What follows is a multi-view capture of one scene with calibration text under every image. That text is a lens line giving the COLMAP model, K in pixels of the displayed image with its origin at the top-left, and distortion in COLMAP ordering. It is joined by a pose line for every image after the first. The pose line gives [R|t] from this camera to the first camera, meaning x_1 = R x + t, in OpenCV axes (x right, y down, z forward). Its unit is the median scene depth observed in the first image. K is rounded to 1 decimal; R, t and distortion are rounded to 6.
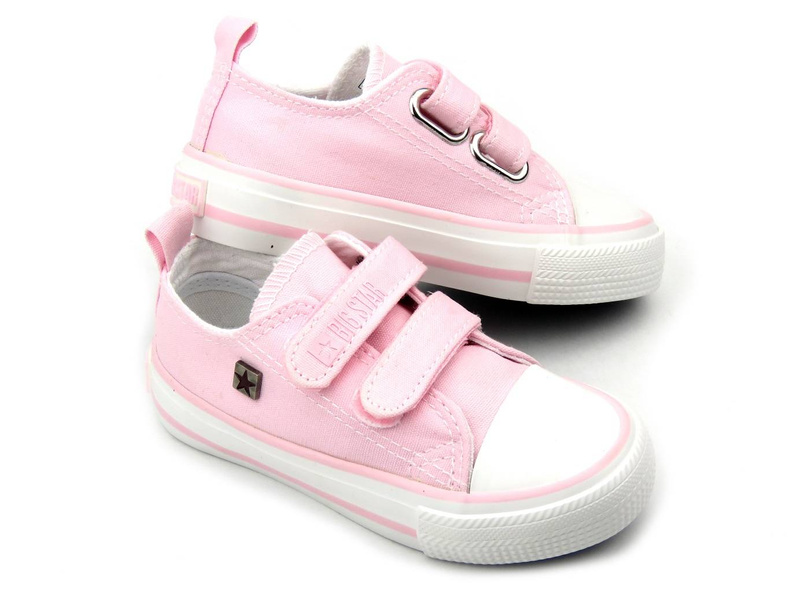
lens RADIAL K [[2247.7, 0, 400.0], [0, 2247.7, 300.0], [0, 0, 1]] dist [0.065705, 0.165122]
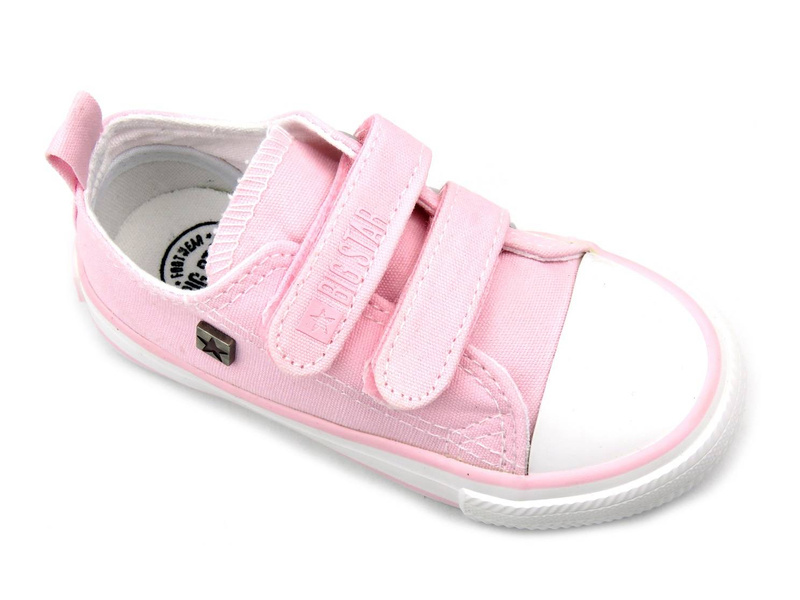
lens RADIAL K [[1784.0, 0, 400.0], [0, 1784.0, 300.0], [0, 0, 1]] dist [-0.268811, -0.232823]
pose [[0.990314, -0.129584, 0.049863, -0.035151], [0.096774, 0.901714, 0.421362, -0.227736], [-0.099564, -0.412455, 0.905521, 0.468839]]
